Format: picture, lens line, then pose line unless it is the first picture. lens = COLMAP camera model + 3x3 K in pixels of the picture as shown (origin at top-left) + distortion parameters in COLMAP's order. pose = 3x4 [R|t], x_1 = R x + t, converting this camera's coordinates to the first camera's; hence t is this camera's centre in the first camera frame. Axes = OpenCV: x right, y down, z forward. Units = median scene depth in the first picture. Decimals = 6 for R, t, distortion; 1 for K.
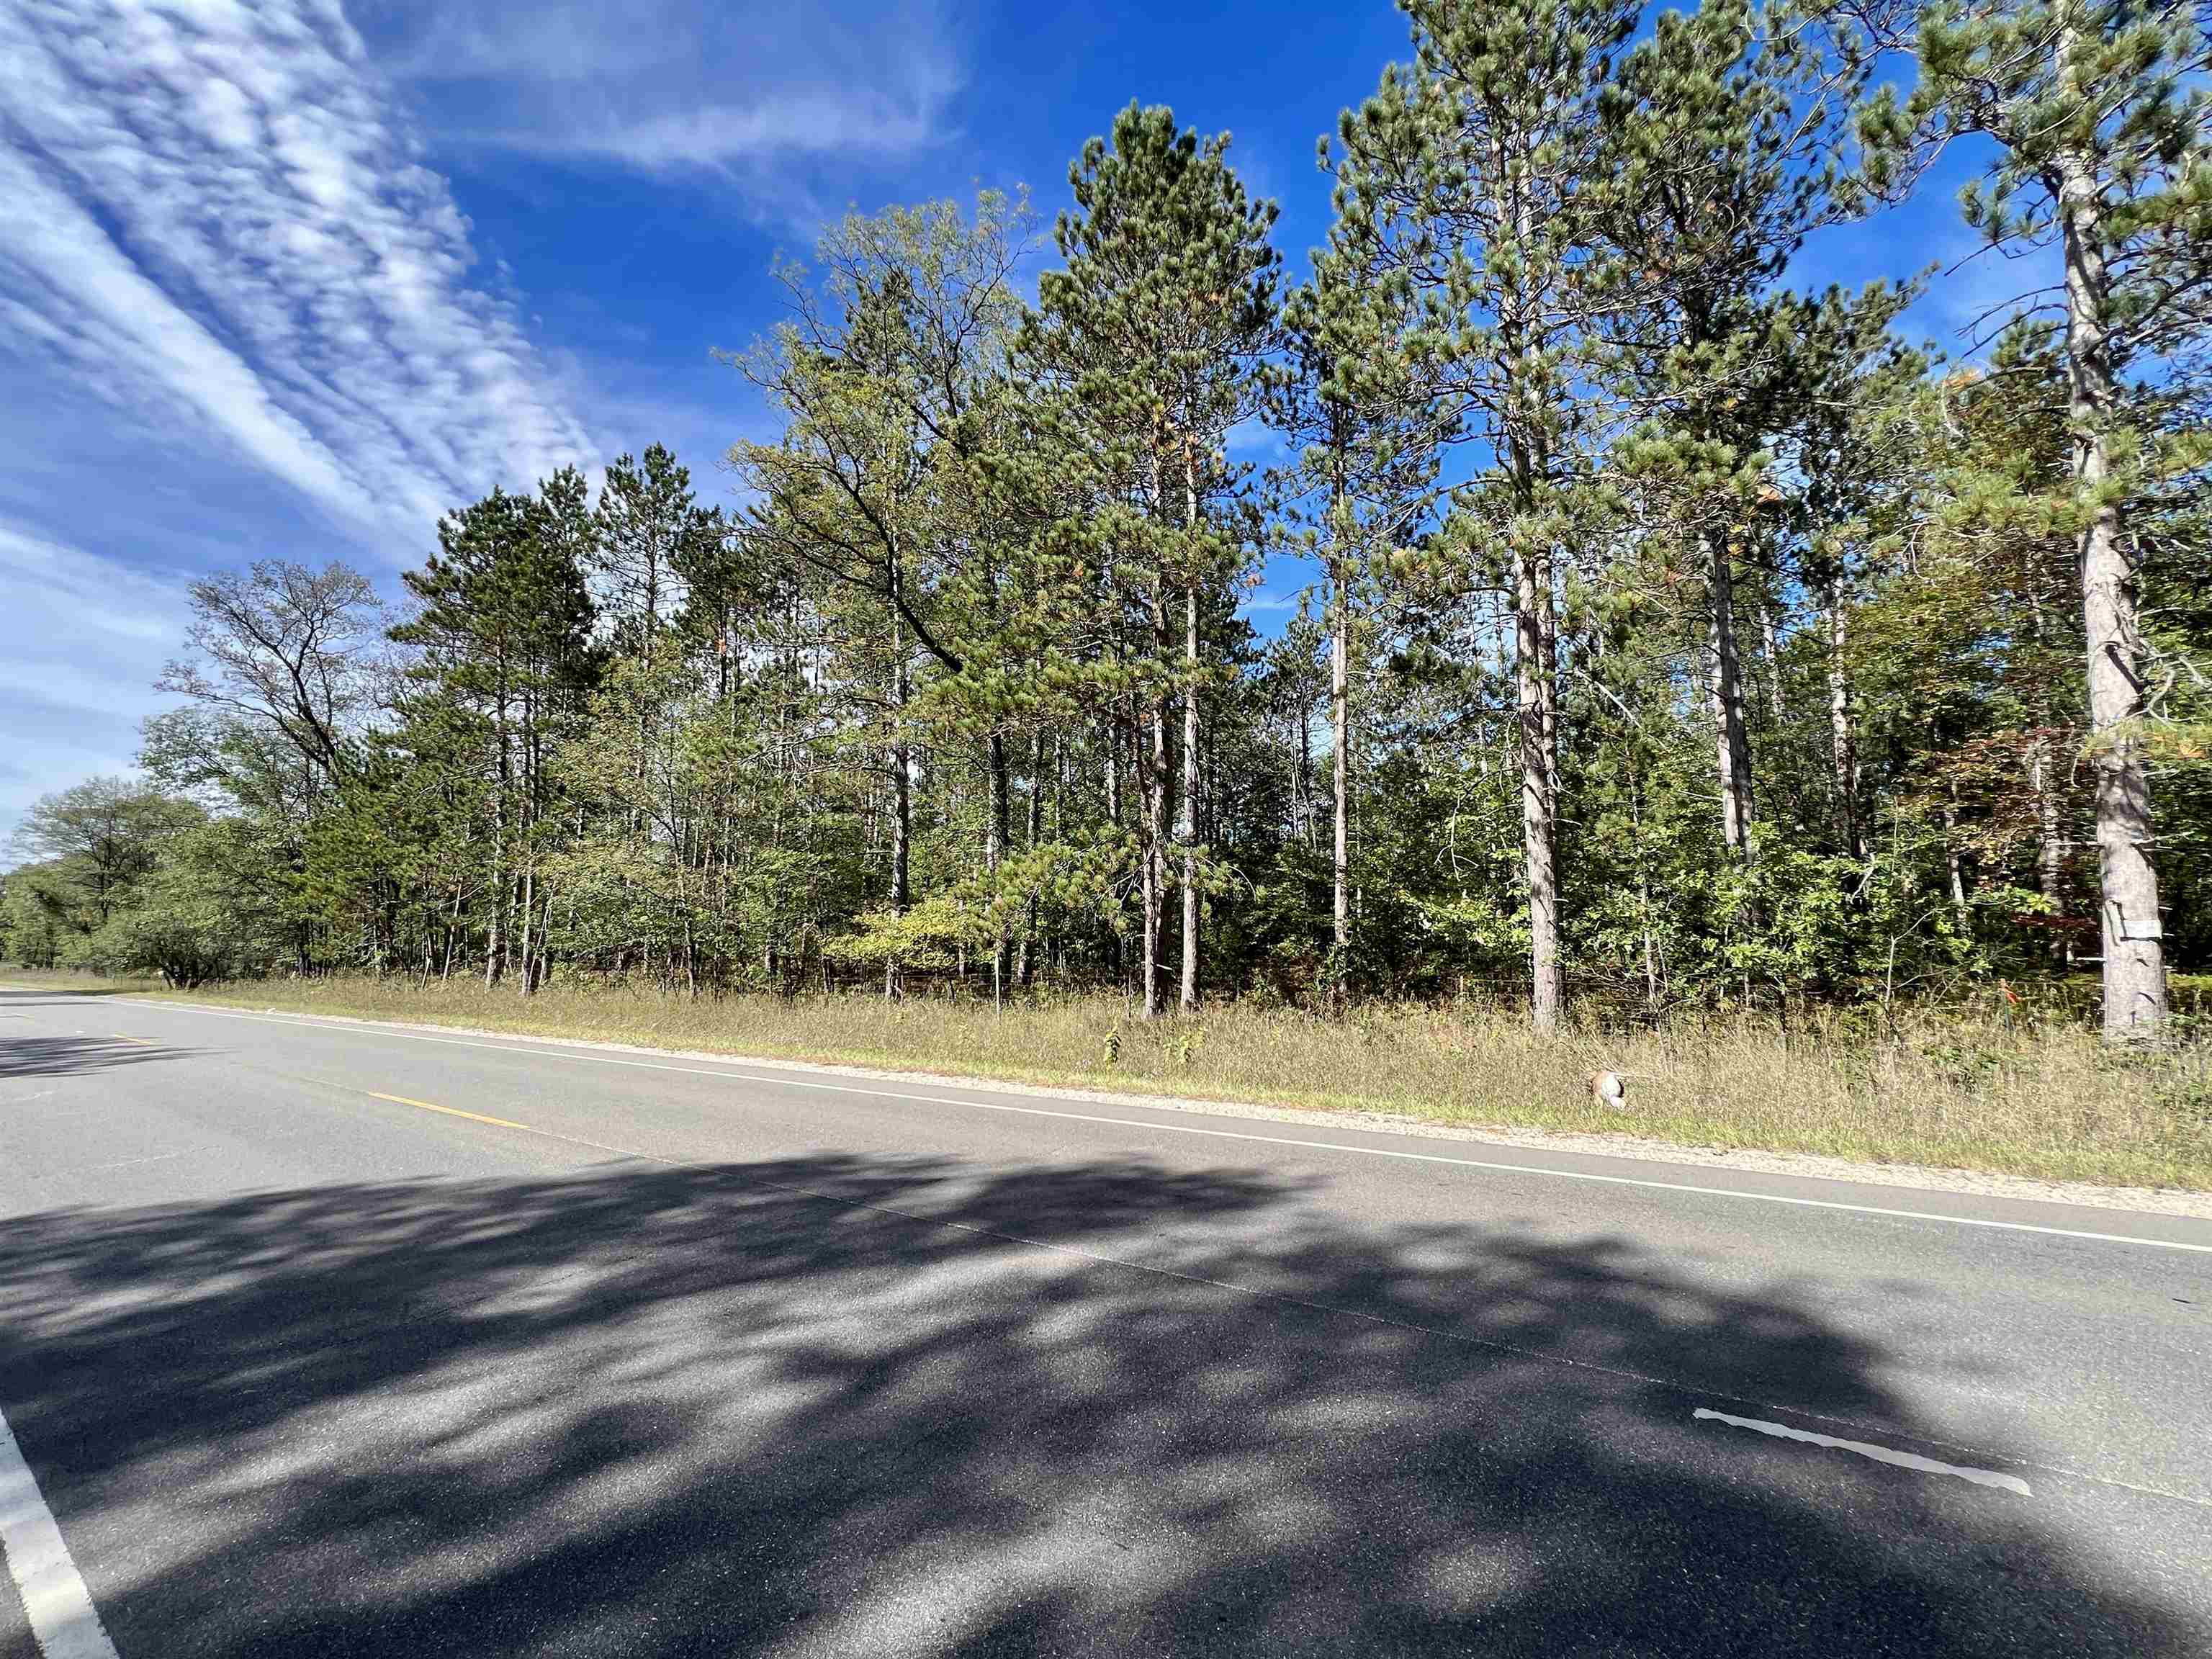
lens RADIAL K [[881.9, 0, 1110.3], [0, 881.9, 836.2], [0, 0, 1]] dist [-0.000889, -0.000191]
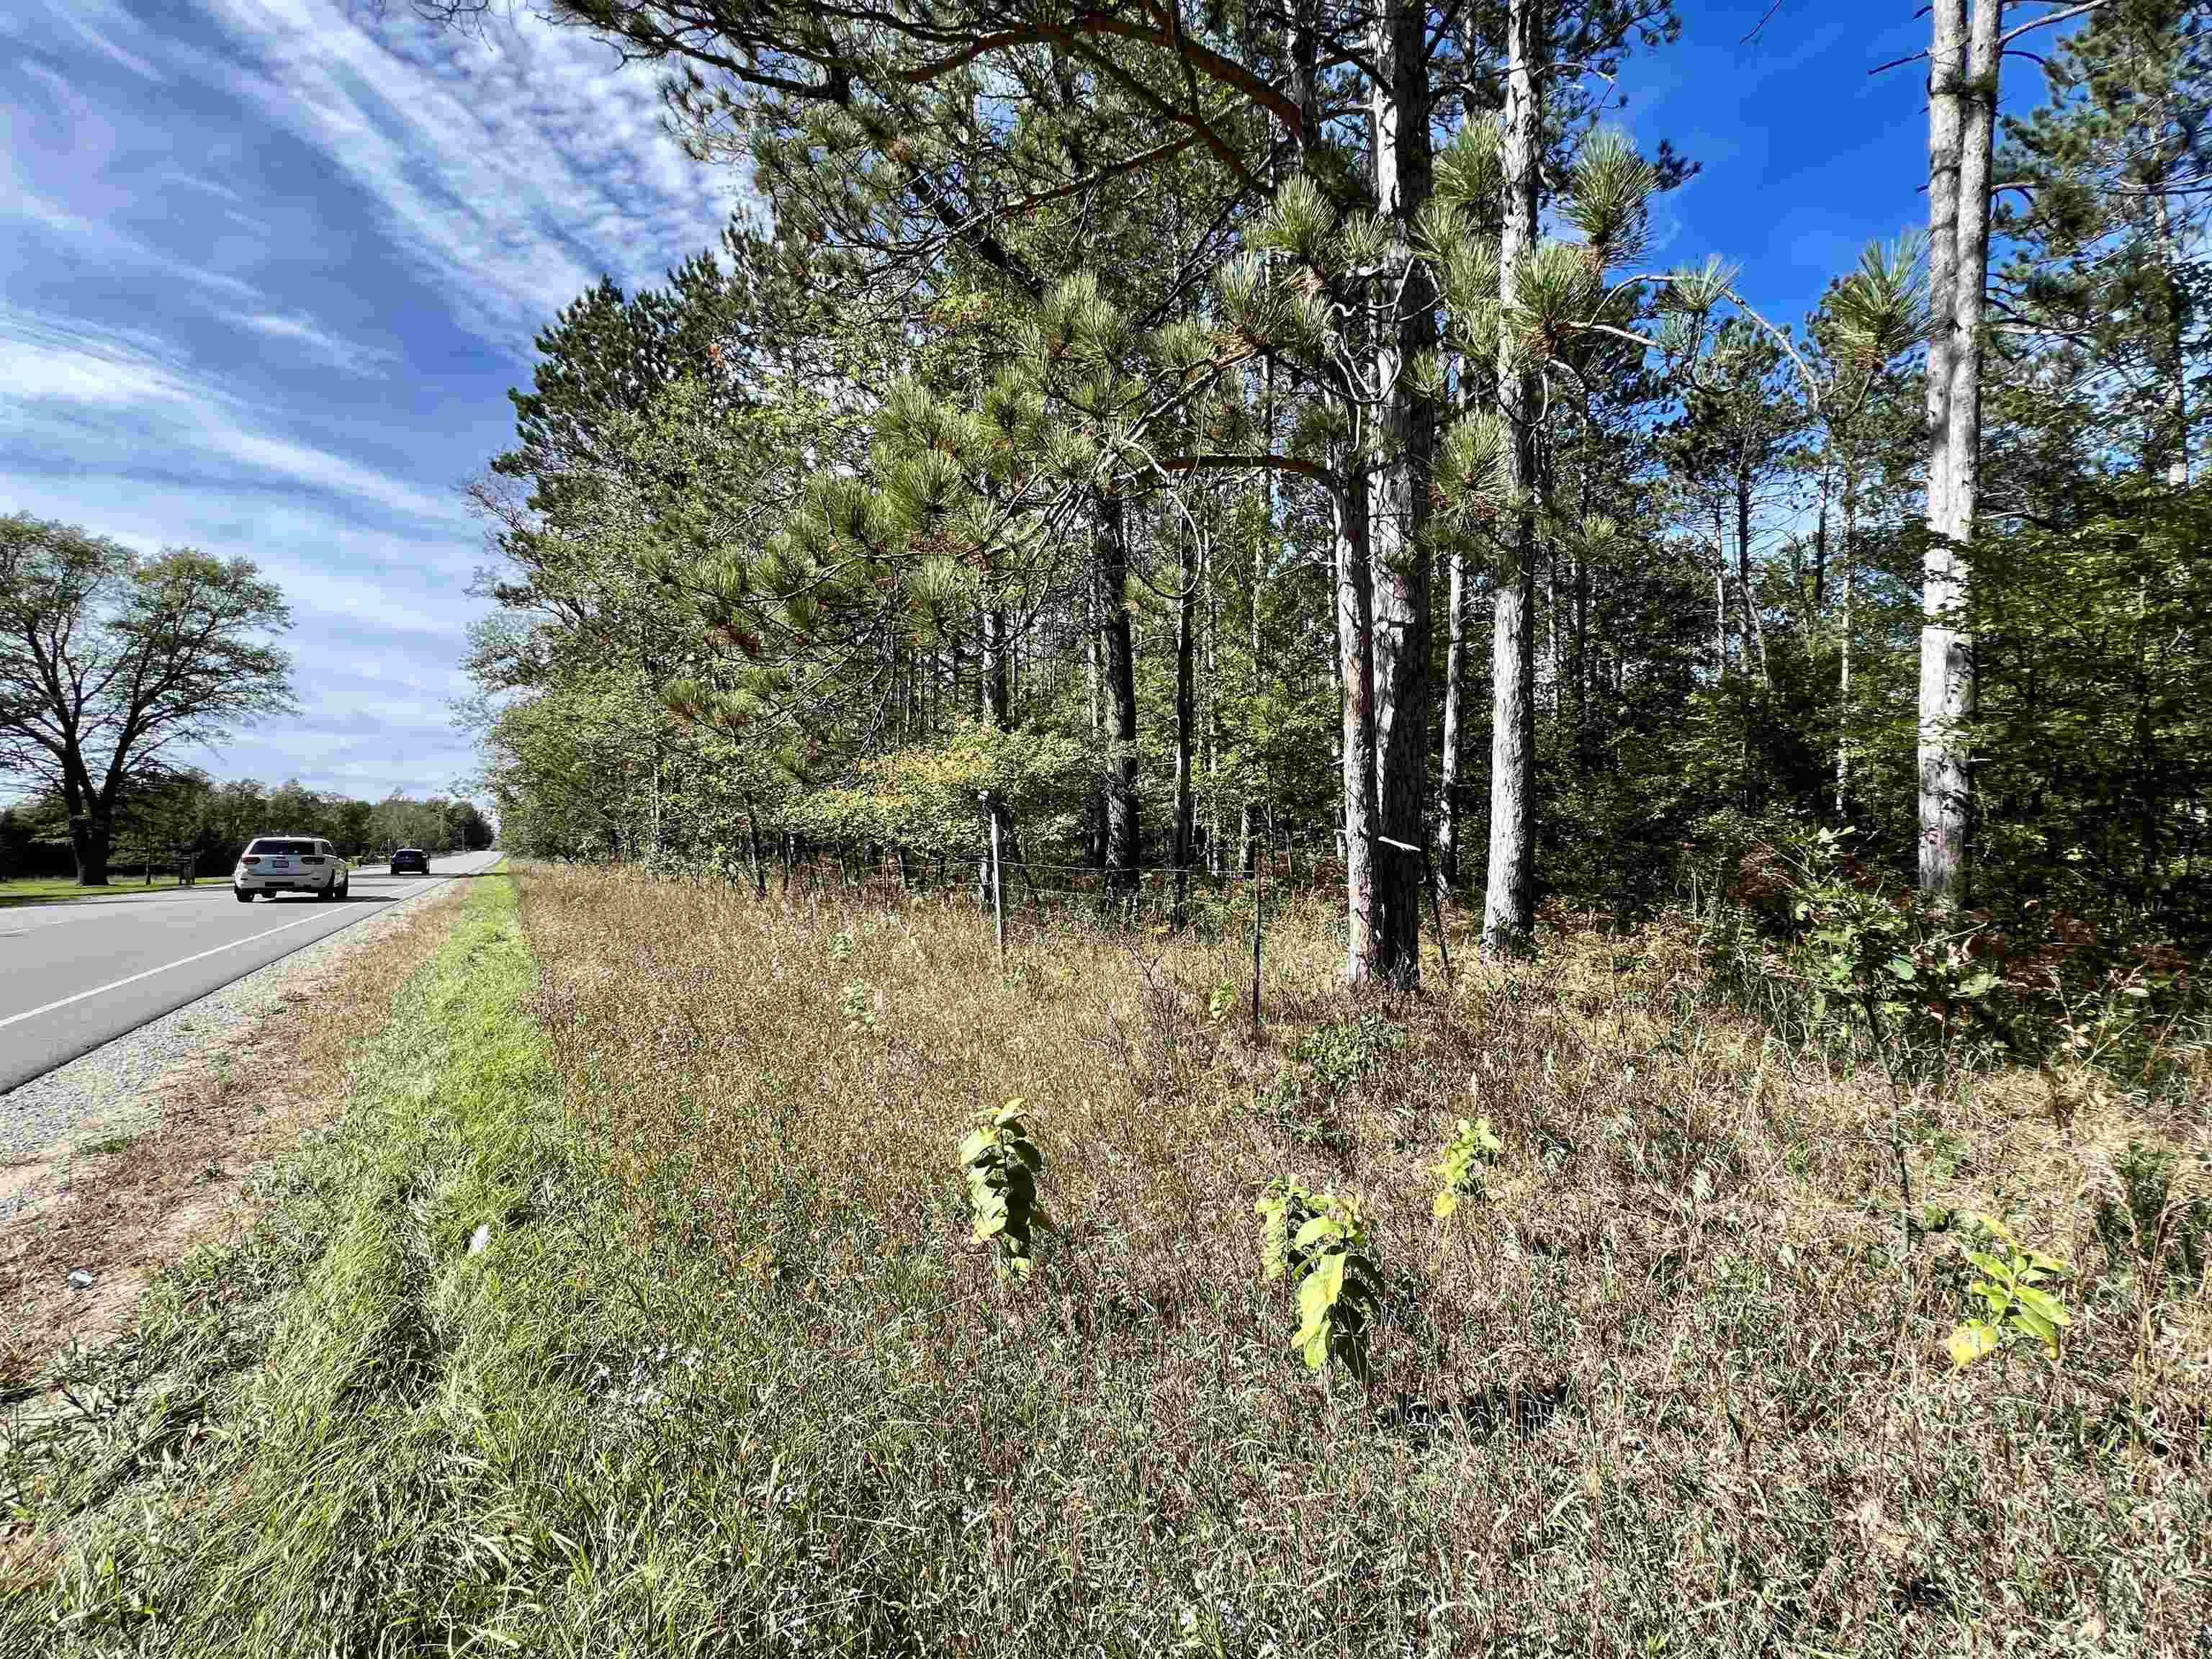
lens RADIAL K [[881.9, 0, 1107.8], [0, 881.9, 836.9], [0, 0, 1]] dist [-0.000889, -0.000191]
pose [[0.927690, -0.003160, -0.373338, 0.111662], [0.048783, 0.992417, 0.112819, 0.135760], [0.370151, -0.122873, 0.920810, 0.862703]]
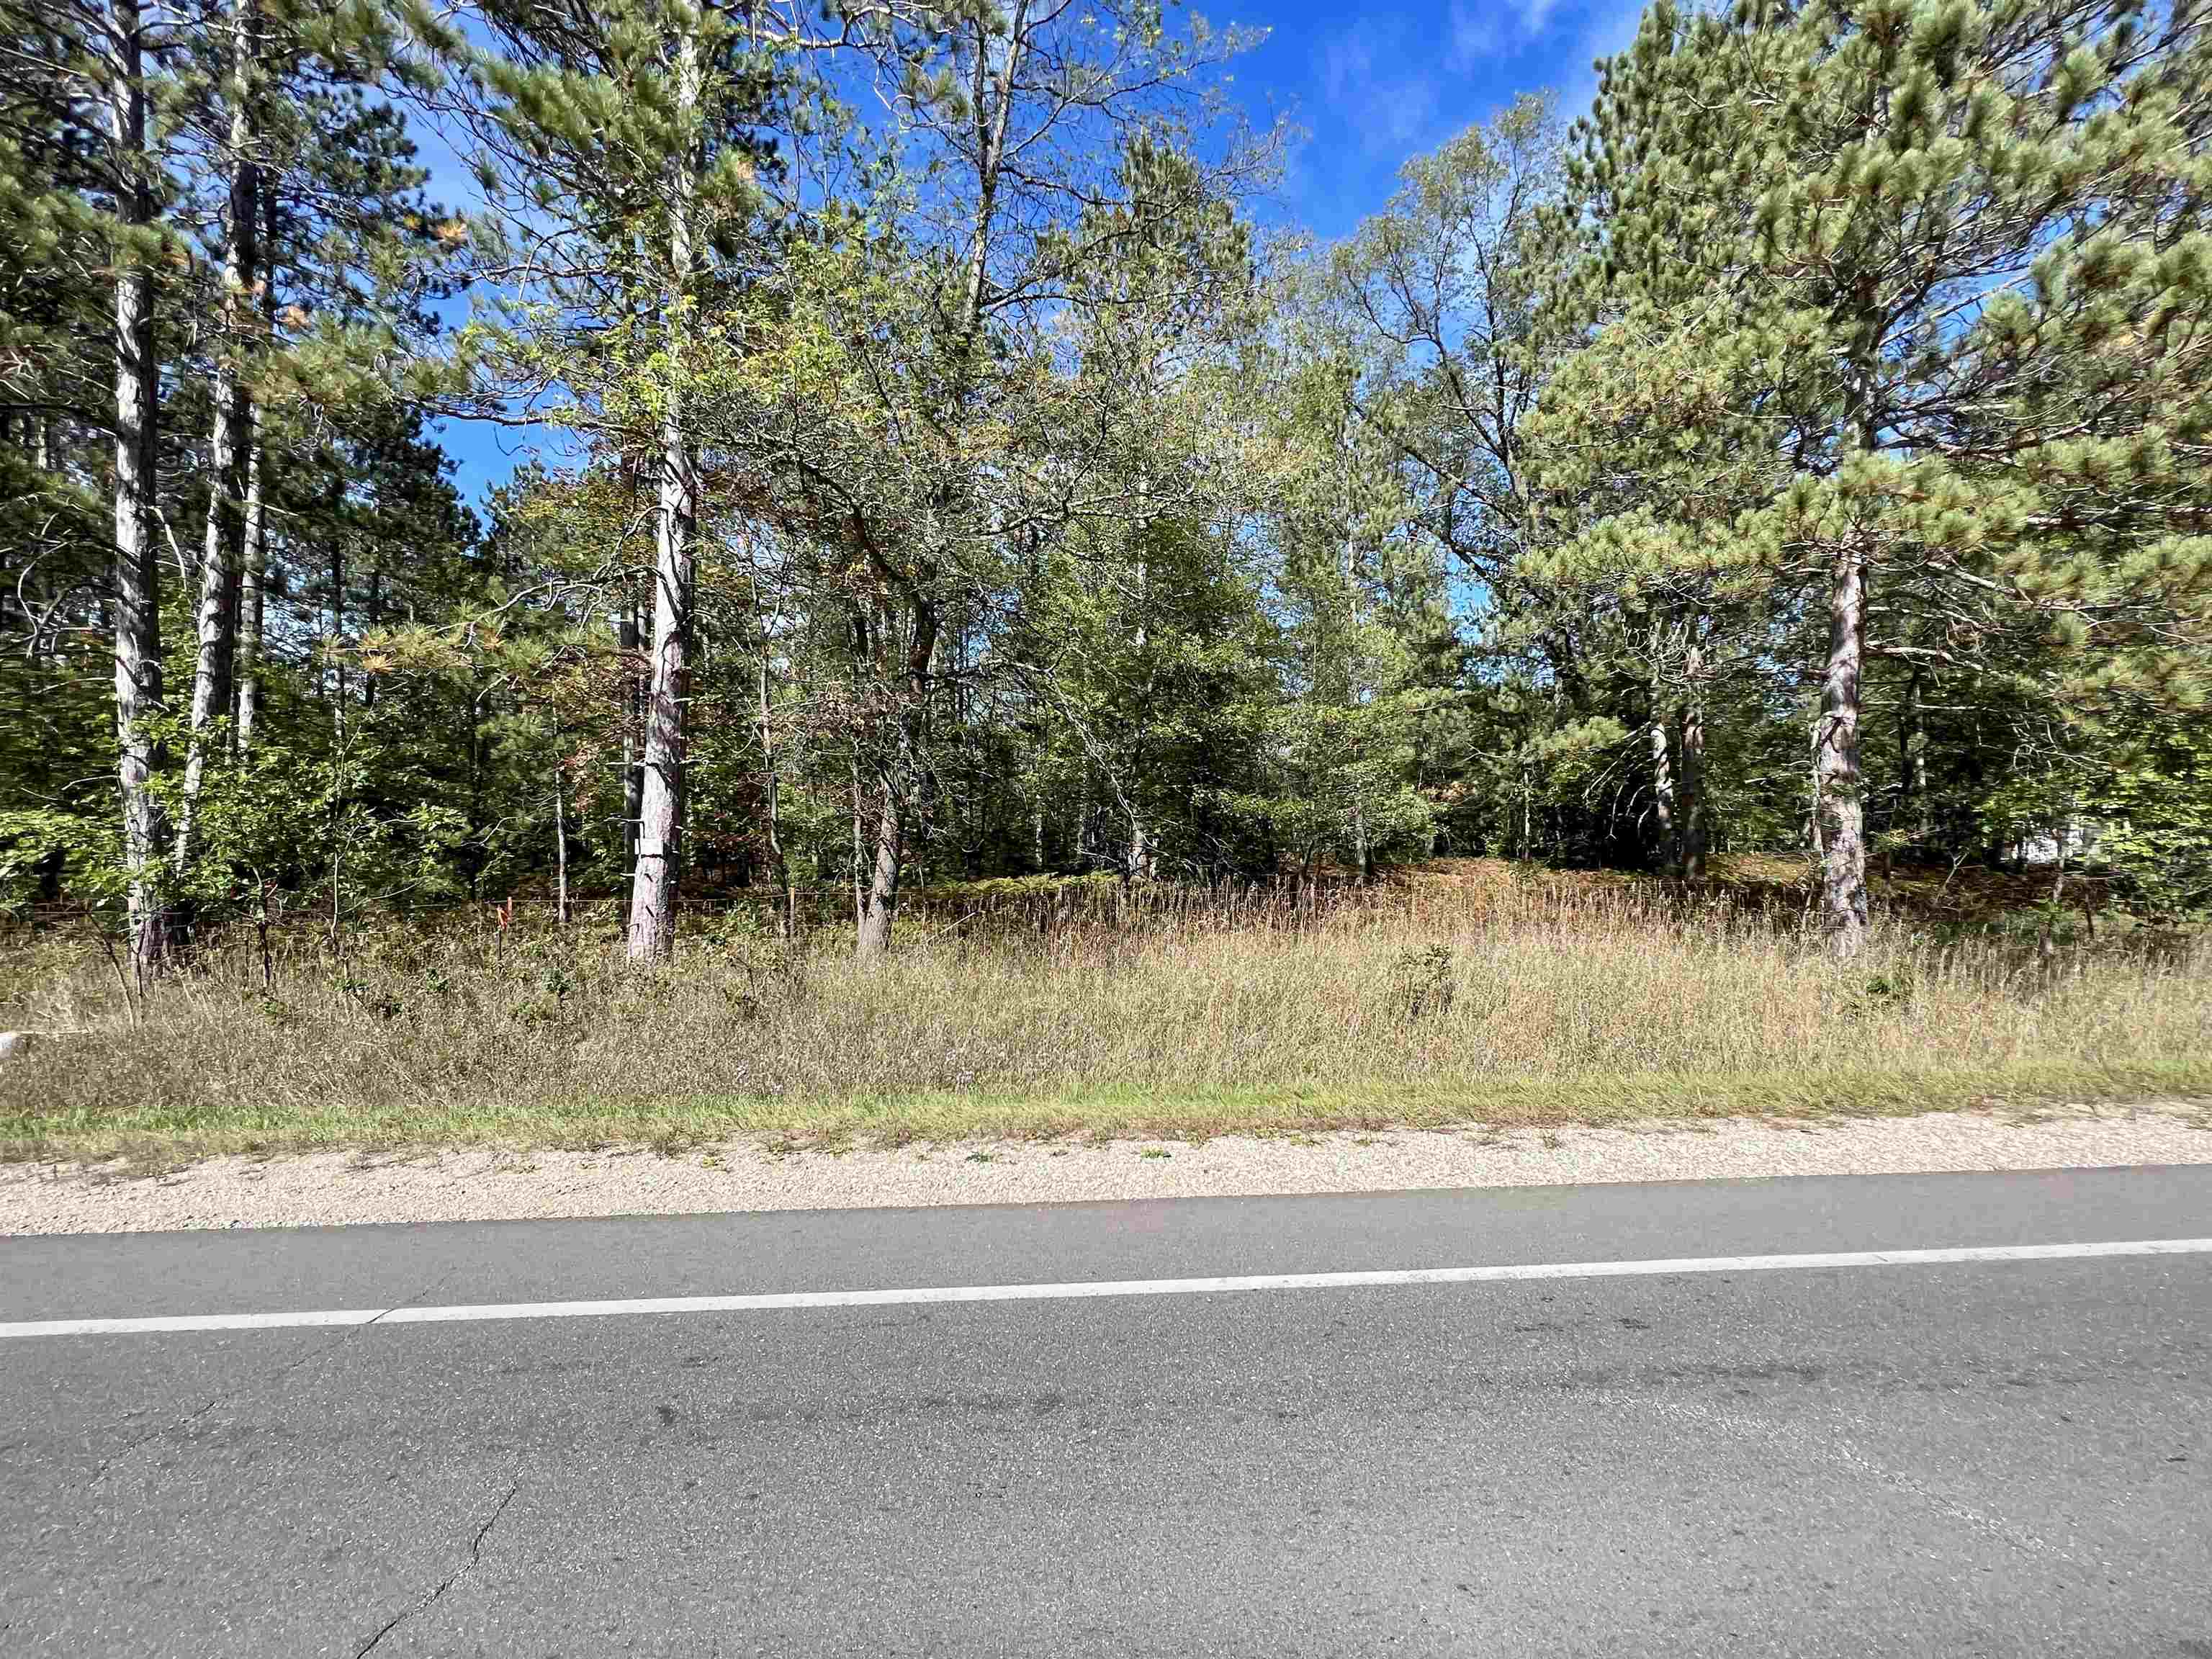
lens RADIAL K [[881.9, 0, 1108.8], [0, 881.9, 832.0], [0, 0, 1]] dist [-0.000889, -0.000191]
pose [[0.805617, 0.008082, 0.592382, 0.712599], [-0.068520, 0.994468, 0.079616, -0.024286], [-0.588461, -0.104730, 0.801714, -0.125460]]
